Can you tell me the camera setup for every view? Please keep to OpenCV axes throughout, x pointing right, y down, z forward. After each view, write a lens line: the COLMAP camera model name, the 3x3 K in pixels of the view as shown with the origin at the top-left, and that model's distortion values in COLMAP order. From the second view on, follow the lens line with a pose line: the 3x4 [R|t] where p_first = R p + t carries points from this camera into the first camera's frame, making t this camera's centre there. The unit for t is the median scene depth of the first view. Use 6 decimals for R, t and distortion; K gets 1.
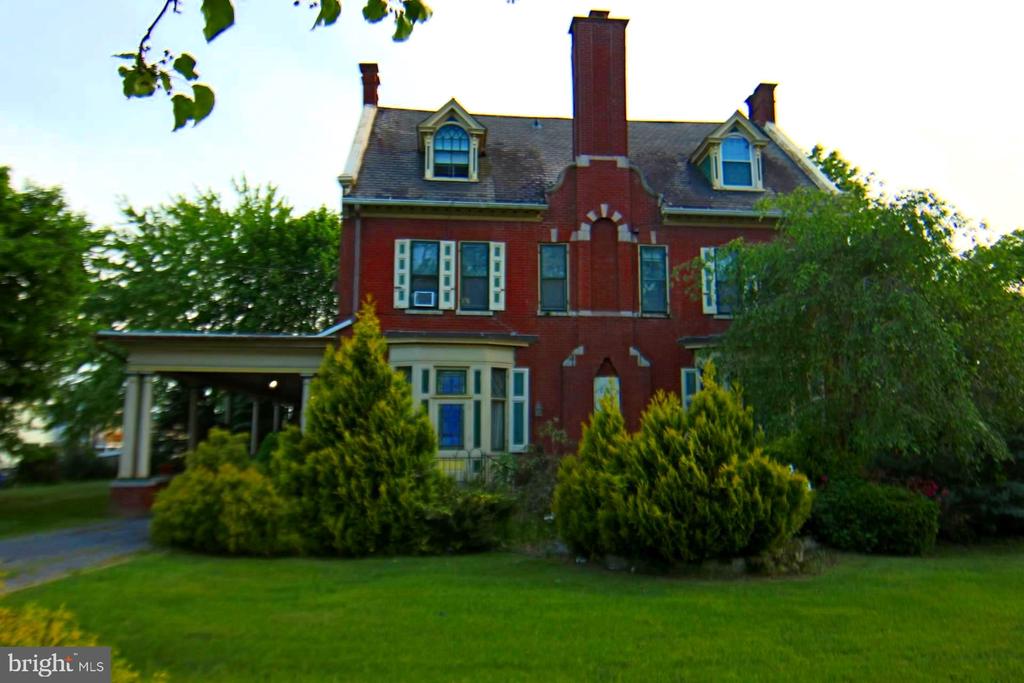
lens RADIAL K [[725.5, 0, 512.0], [0, 725.5, 341.5], [0, 0, 1]] dist [-0.019812, 0.005781]
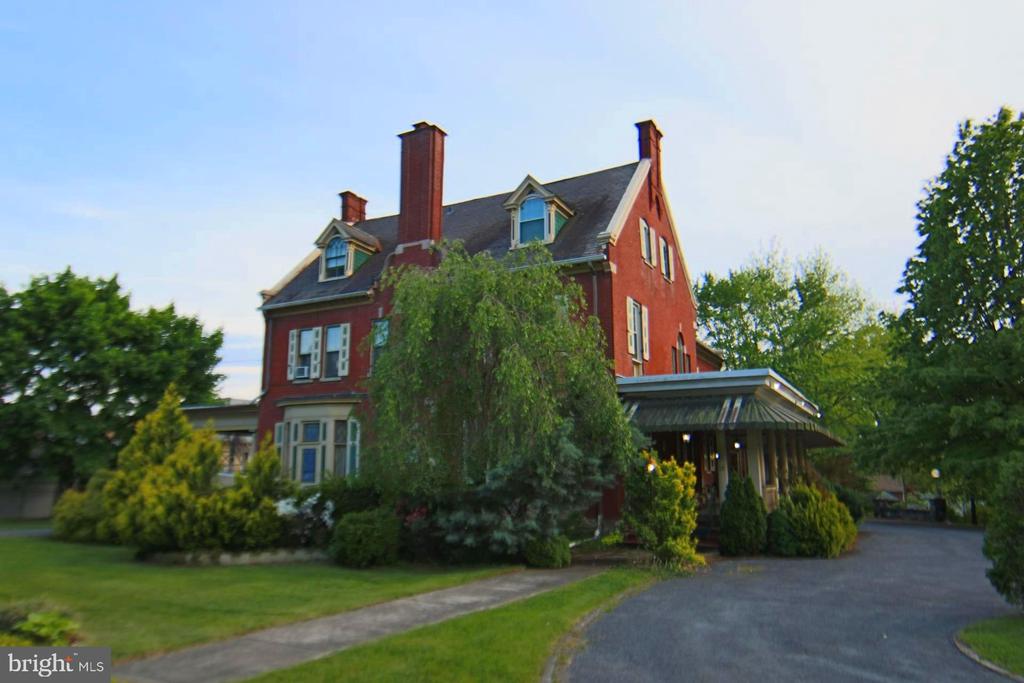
lens RADIAL K [[725.5, 0, 512.0], [0, 725.5, 341.5], [0, 0, 1]] dist [-0.019812, 0.005781]
pose [[0.836117, -0.104882, -0.538430, 0.942976], [0.076719, 0.994263, -0.074540, 0.016541], [0.543159, 0.021016, 0.839367, 0.064631]]
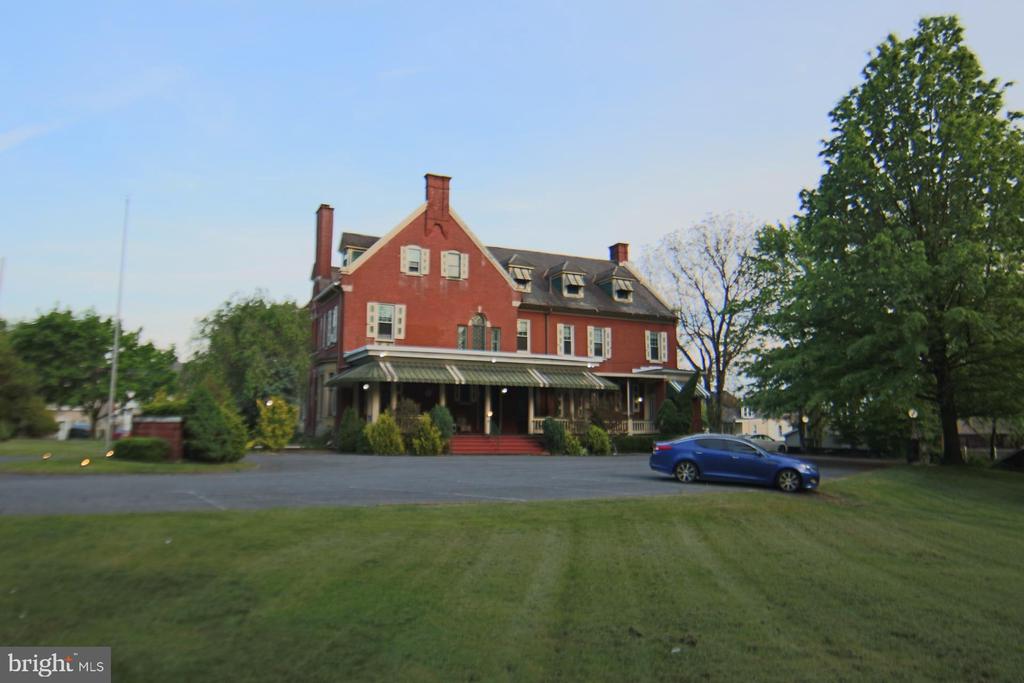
lens RADIAL K [[725.5, 0, 512.0], [0, 725.5, 341.5], [0, 0, 1]] dist [-0.019812, 0.005781]
pose [[0.346868, -0.129202, -0.928972, 2.282043], [0.123730, 0.988114, -0.091228, 0.182470], [0.929717, -0.083298, 0.358731, 0.763146]]
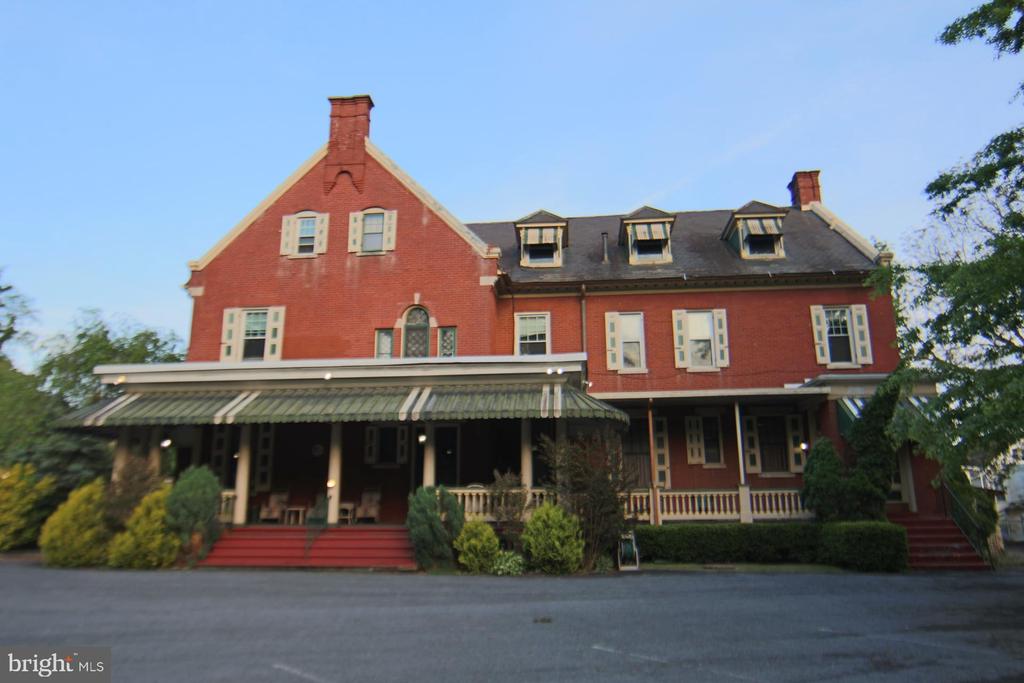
lens RADIAL K [[725.5, 0, 512.0], [0, 725.5, 341.5], [0, 0, 1]] dist [-0.019812, 0.005781]
pose [[-0.195334, -0.243491, -0.950030, 1.469310], [0.132388, 0.953277, -0.271543, 0.290432], [0.971760, -0.178814, -0.153972, 1.680517]]
